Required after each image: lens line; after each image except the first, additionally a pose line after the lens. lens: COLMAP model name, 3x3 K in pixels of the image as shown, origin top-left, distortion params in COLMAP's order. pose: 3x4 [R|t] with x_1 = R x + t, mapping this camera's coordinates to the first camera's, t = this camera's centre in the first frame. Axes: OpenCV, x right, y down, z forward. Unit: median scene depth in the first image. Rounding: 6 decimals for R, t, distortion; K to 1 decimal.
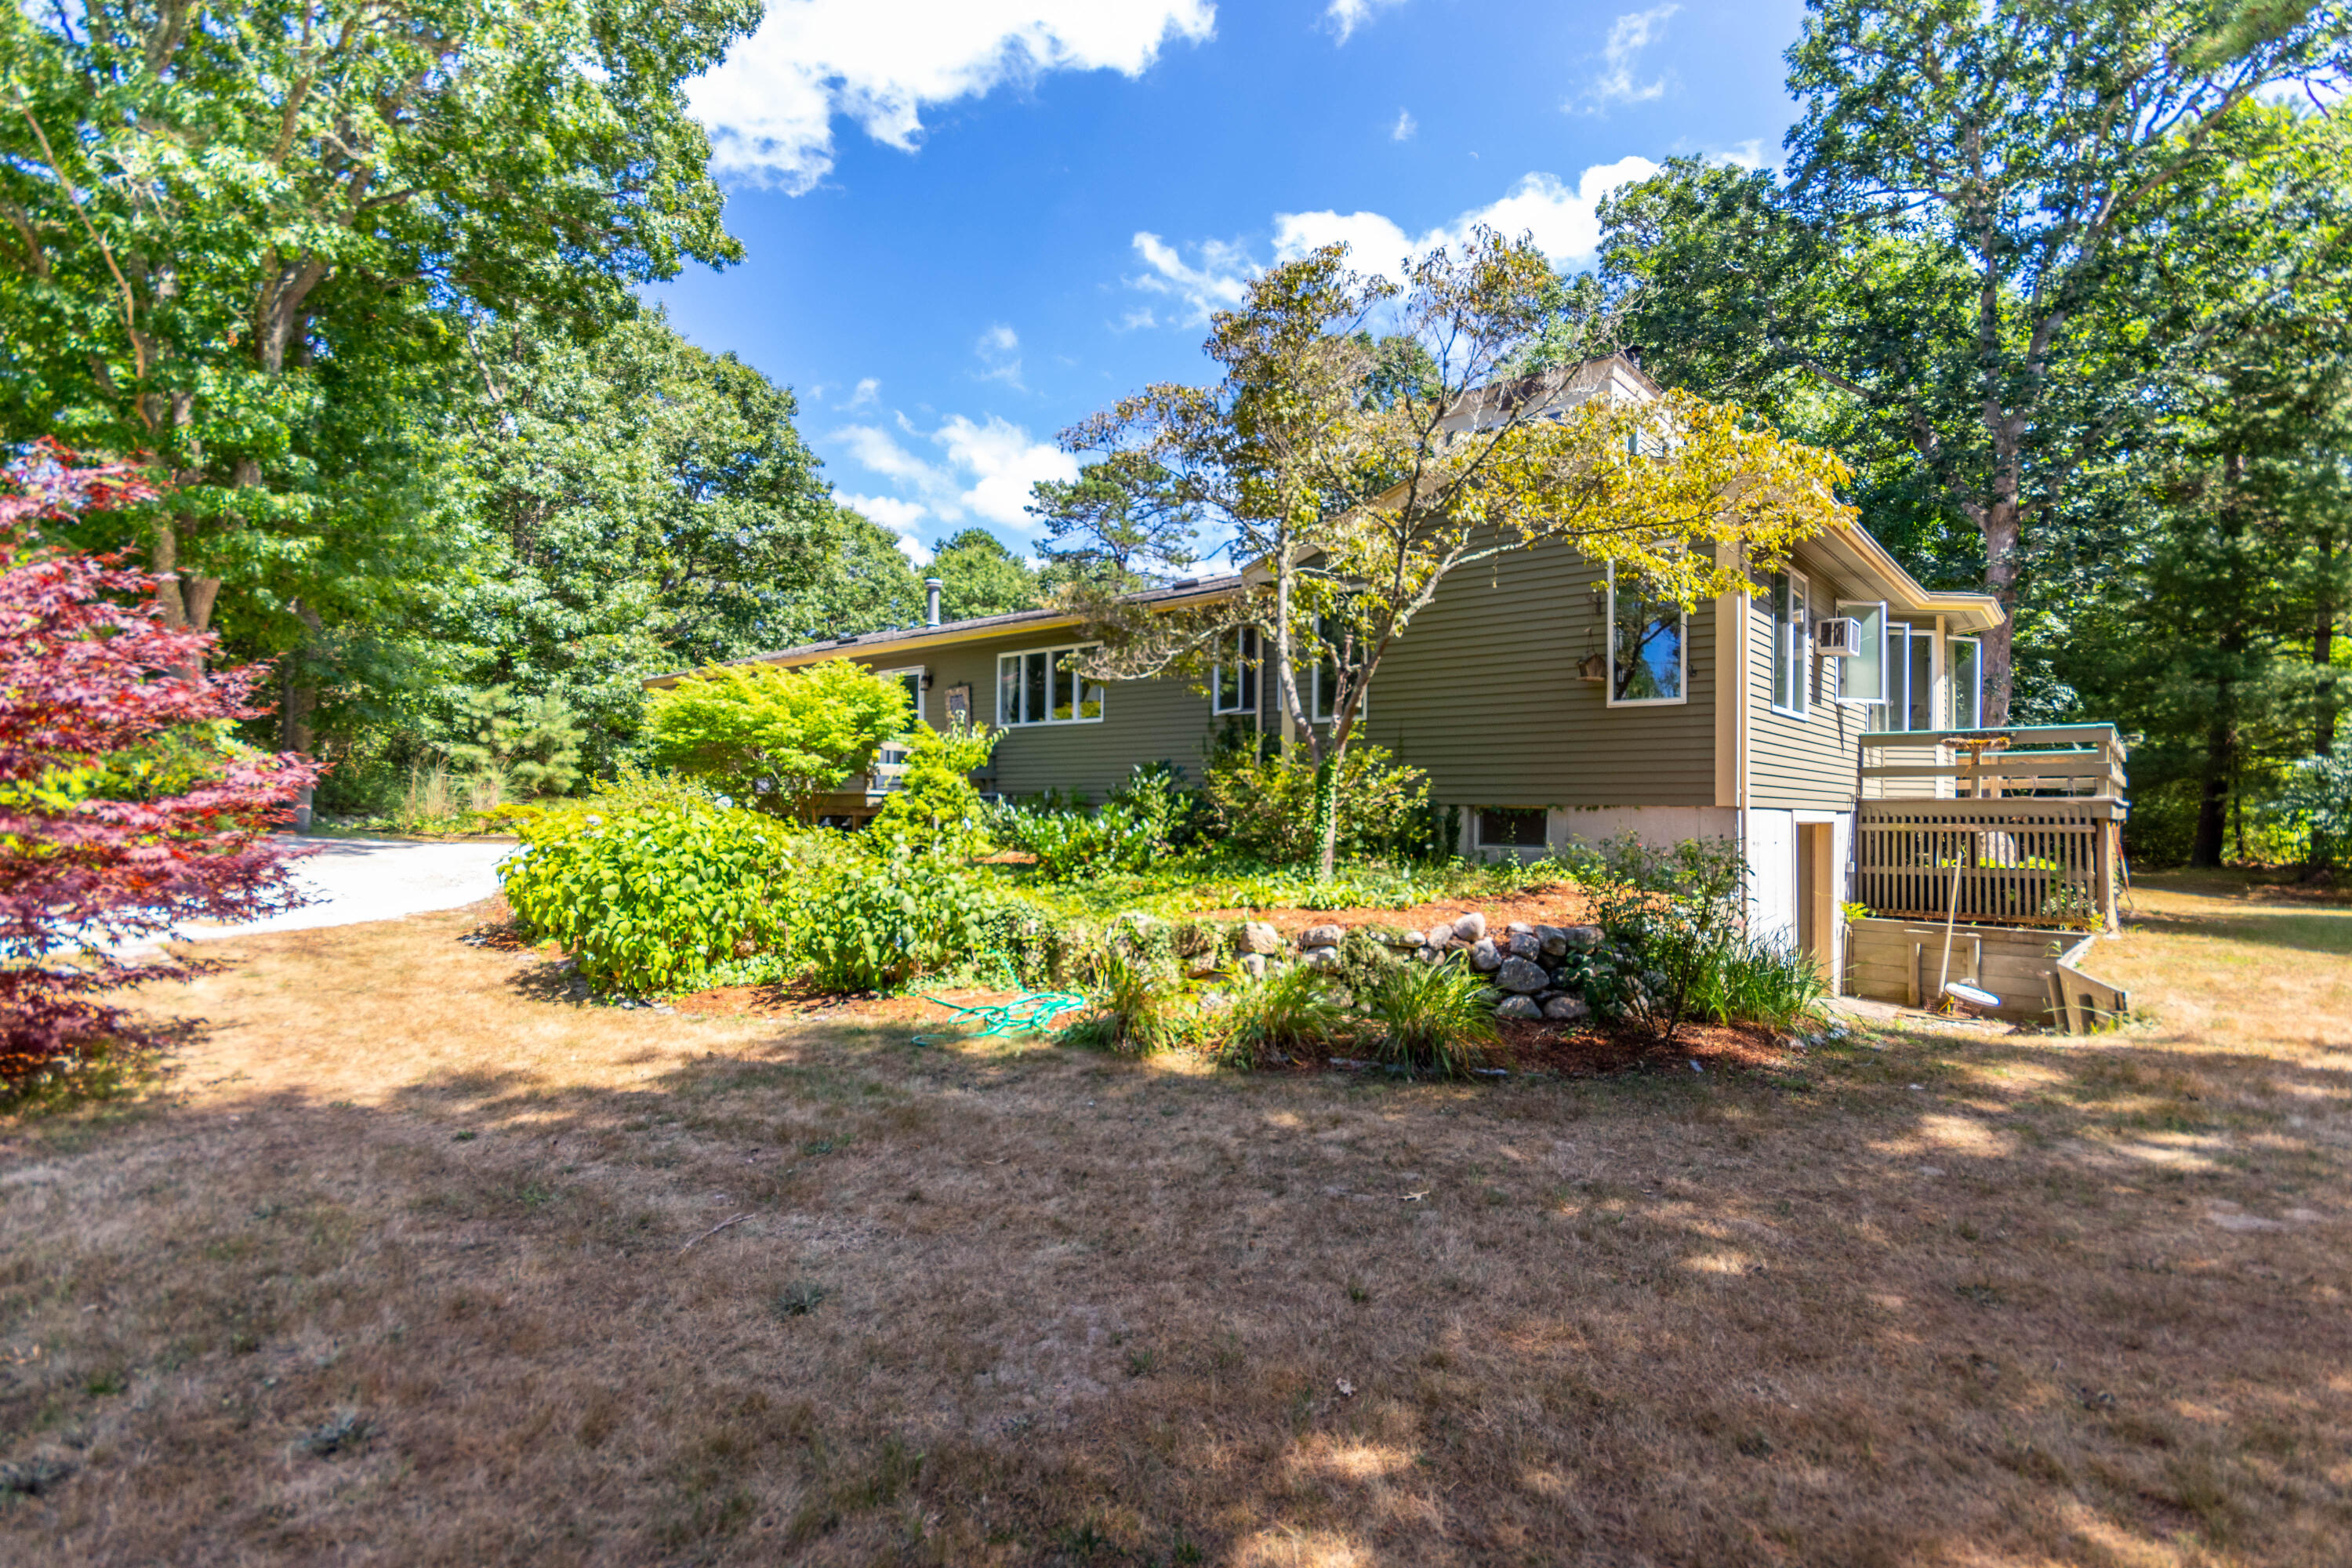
lens RADIAL K [[1099.9, 0, 1175.9], [0, 1099.9, 794.0], [0, 0, 1]] dist [0.004577, 0.002929]
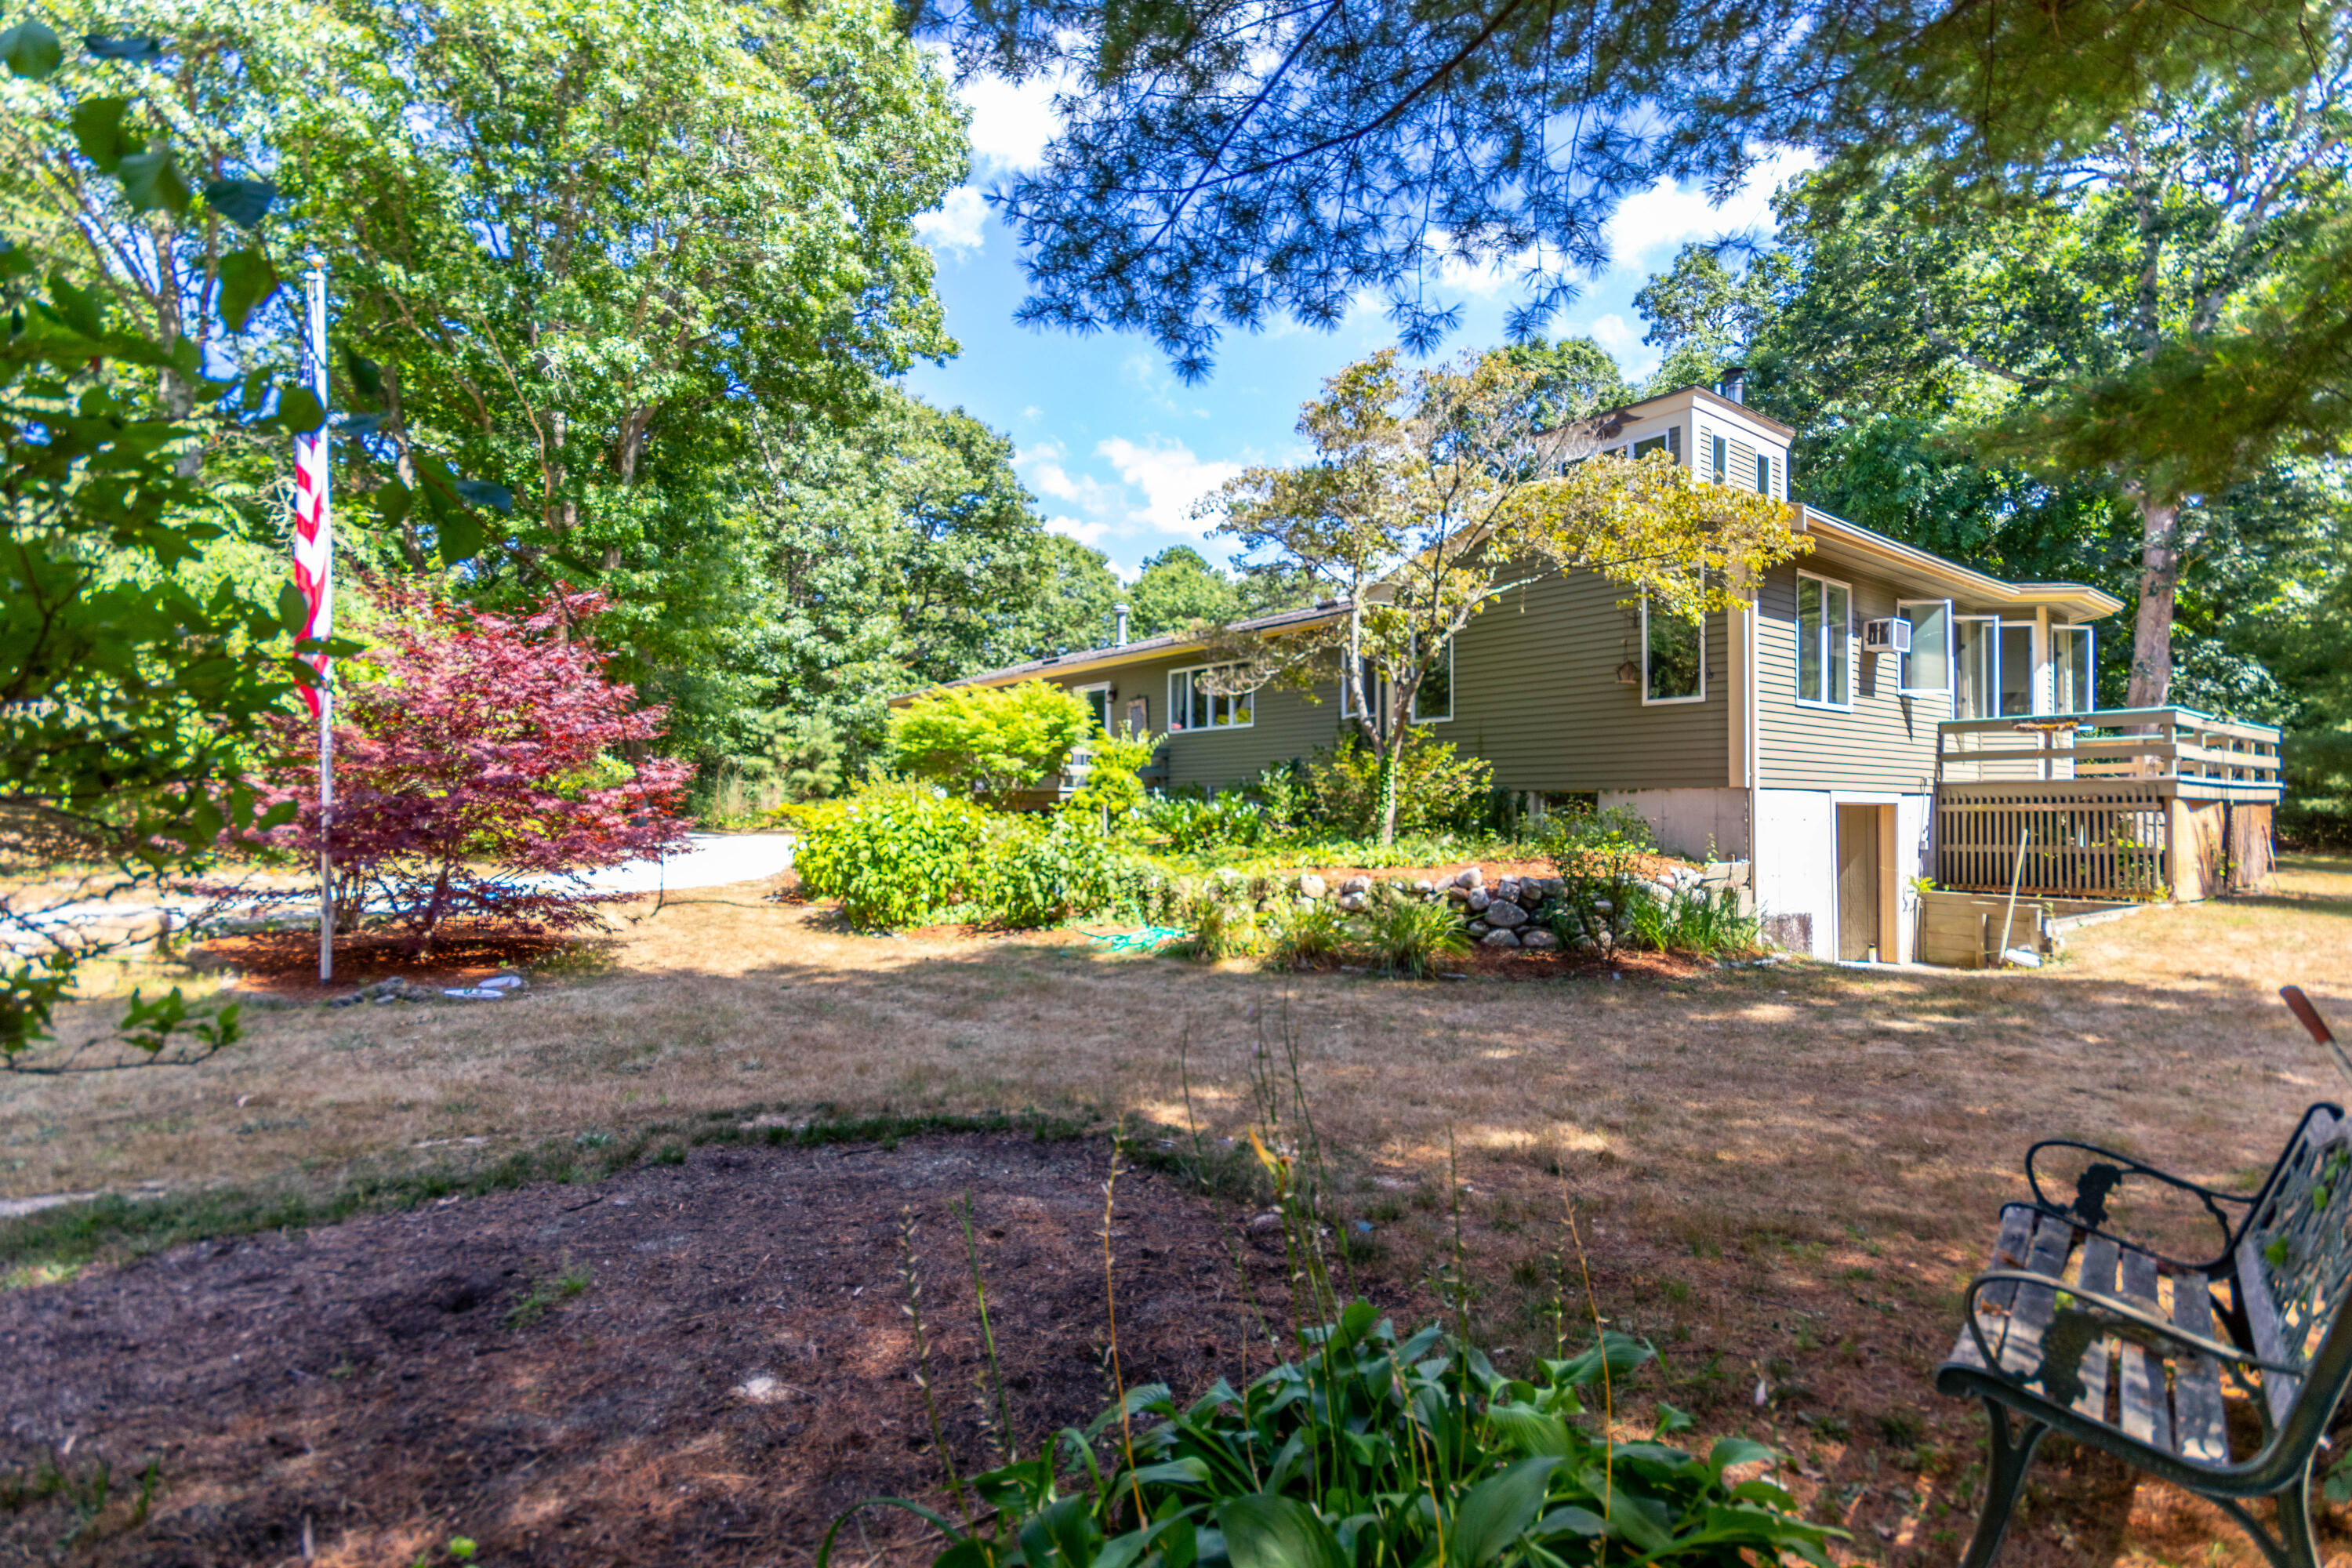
lens RADIAL K [[1099.9, 0, 1176.7], [0, 1099.9, 794.1], [0, 0, 1]] dist [0.004577, 0.002929]
pose [[0.980626, -0.011349, -0.195559, 0.100857], [0.010866, 0.999935, -0.003546, 0.011784], [0.195587, 0.001353, 0.980685, -0.198394]]
